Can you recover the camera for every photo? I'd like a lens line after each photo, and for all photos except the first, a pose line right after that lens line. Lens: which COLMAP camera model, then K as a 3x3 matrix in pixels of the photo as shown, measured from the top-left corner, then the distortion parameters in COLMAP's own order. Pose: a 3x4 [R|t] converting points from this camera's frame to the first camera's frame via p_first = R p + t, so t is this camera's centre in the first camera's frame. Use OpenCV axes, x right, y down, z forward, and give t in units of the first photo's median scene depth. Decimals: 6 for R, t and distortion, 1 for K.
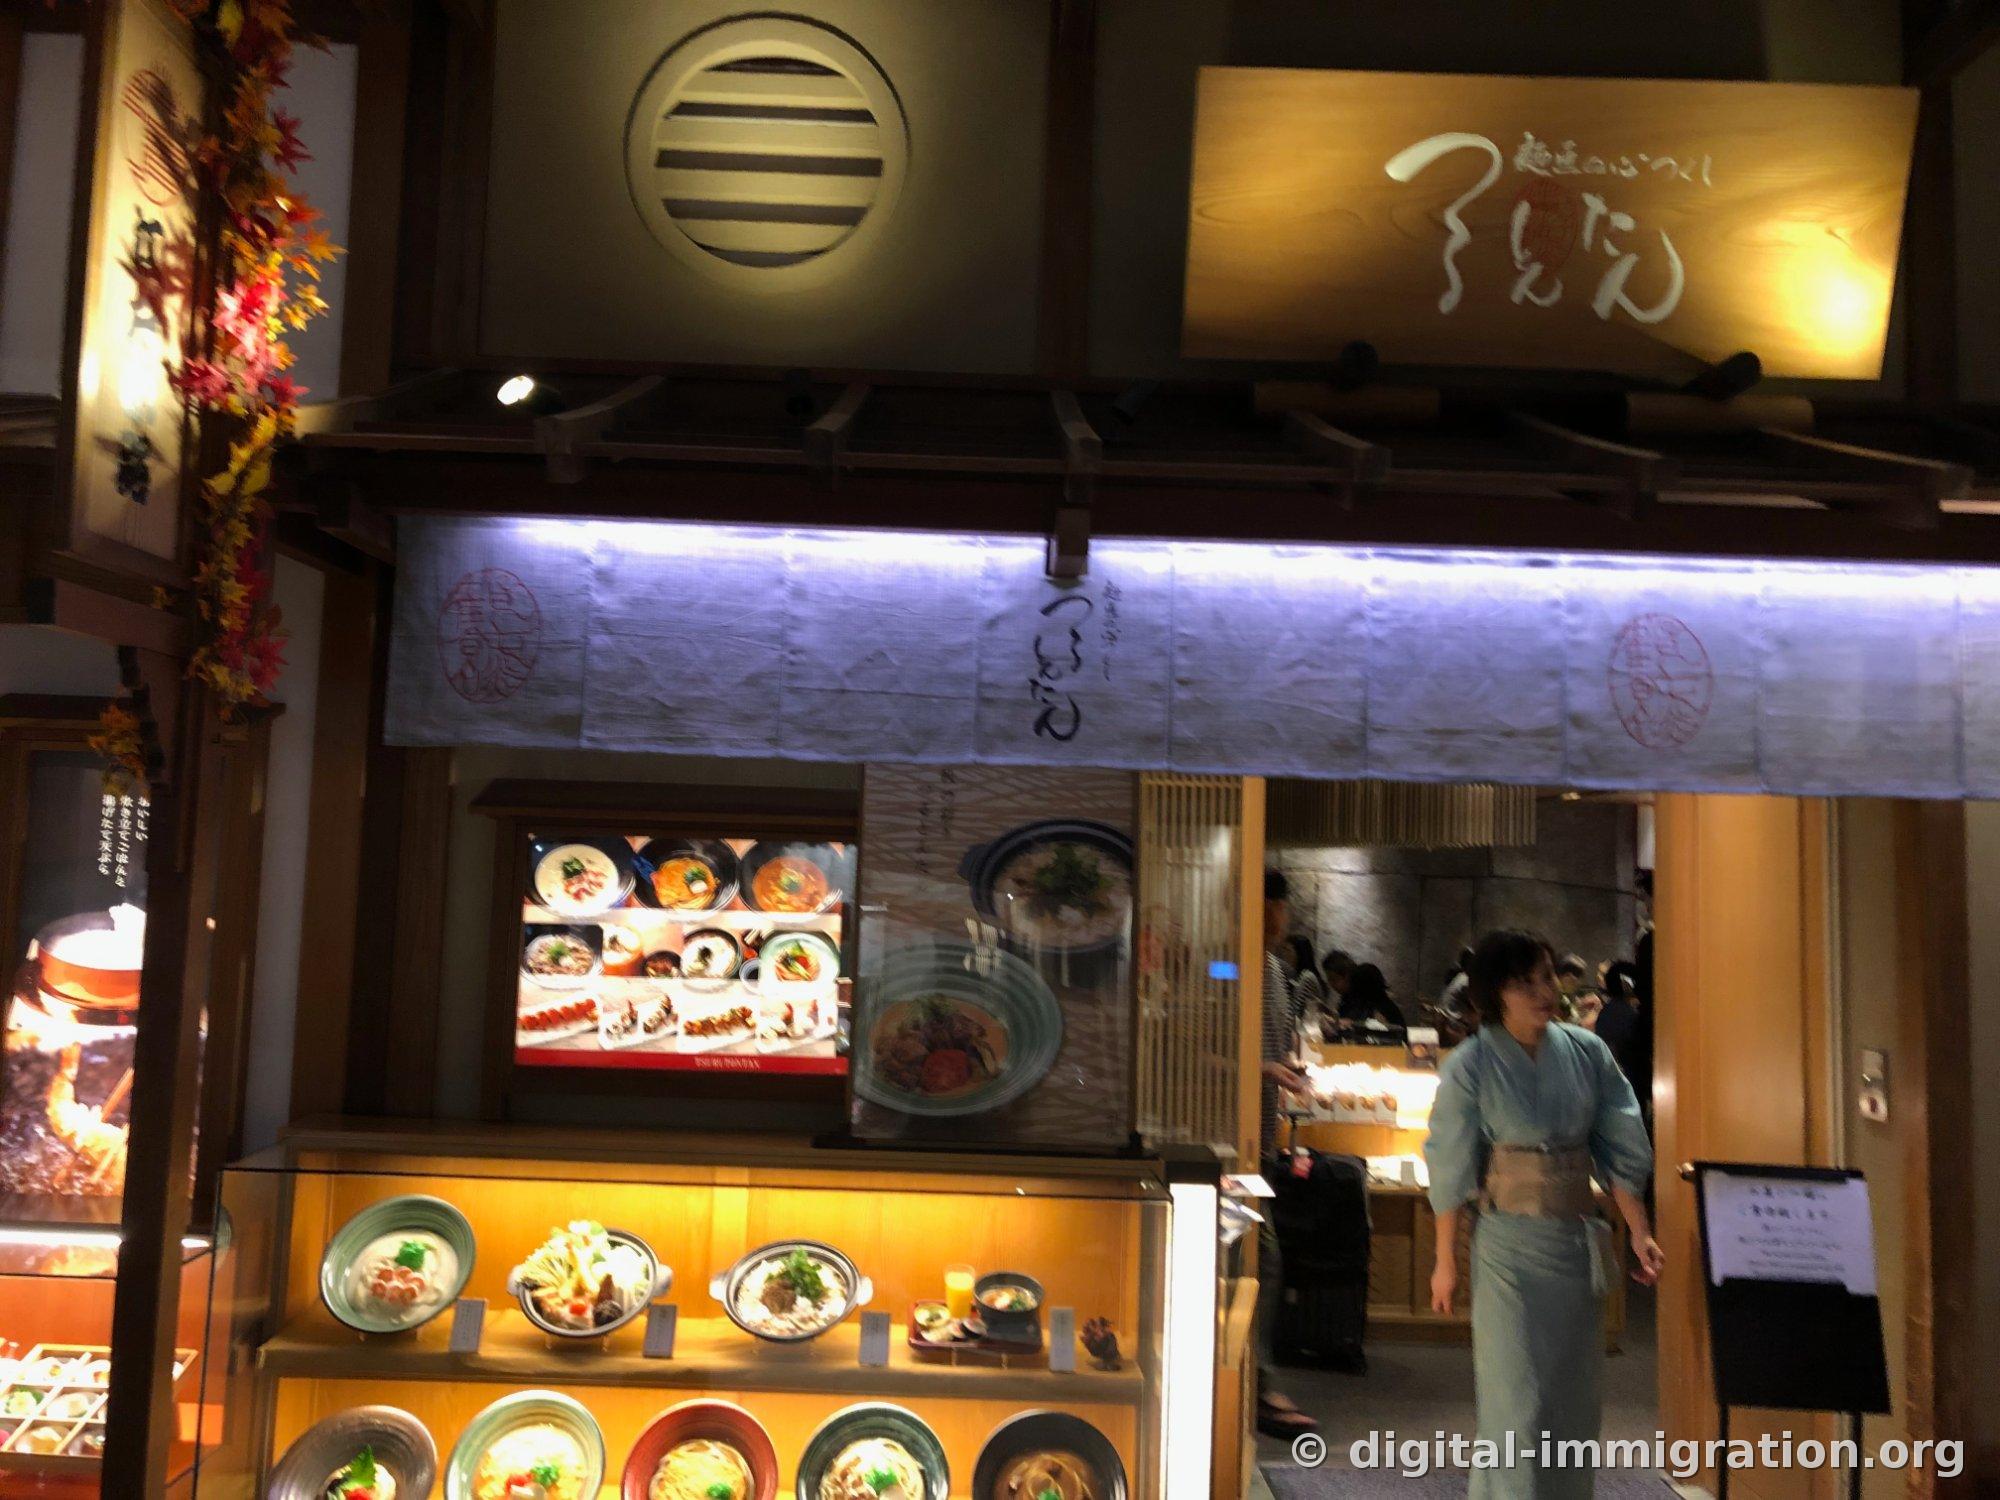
lens RADIAL K [[1683.5, 0, 993.9], [0, 1683.5, 741.4], [0, 0, 1]] dist [0.025537, -0.035648]
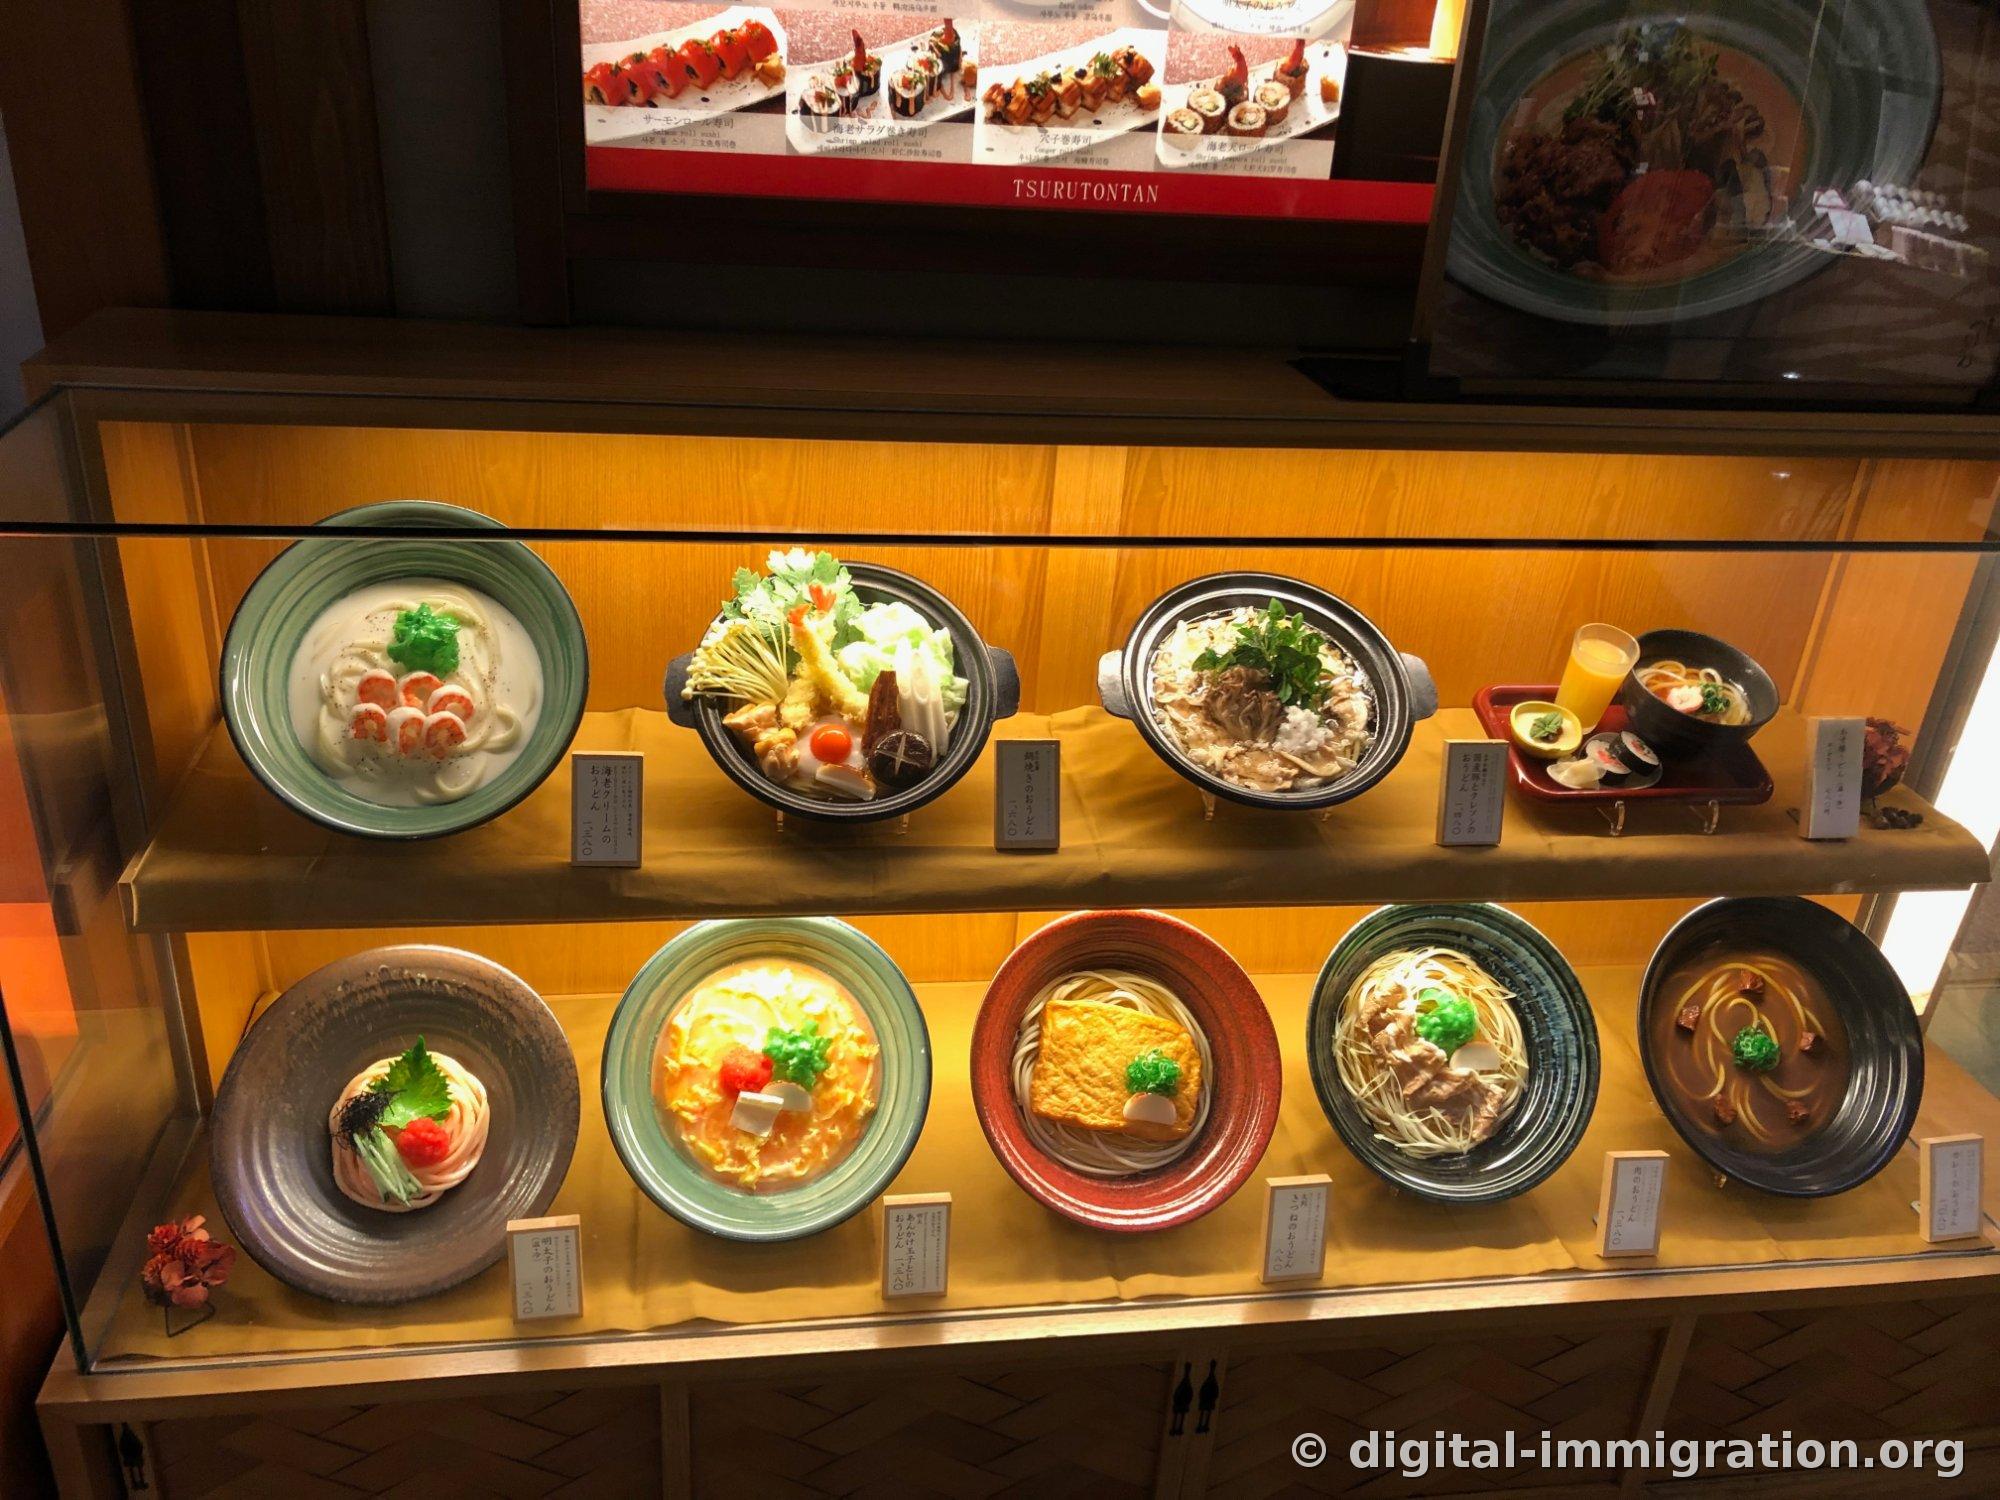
lens RADIAL K [[1683.5, 0, 1009.8], [0, 1683.5, 747.9], [0, 0, 1]] dist [0.025537, -0.035648]
pose [[0.990092, -0.038328, 0.135090, -0.257128], [-0.036951, 0.857011, 0.513972, 0.097237], [-0.135473, -0.513871, 0.847103, 0.598427]]
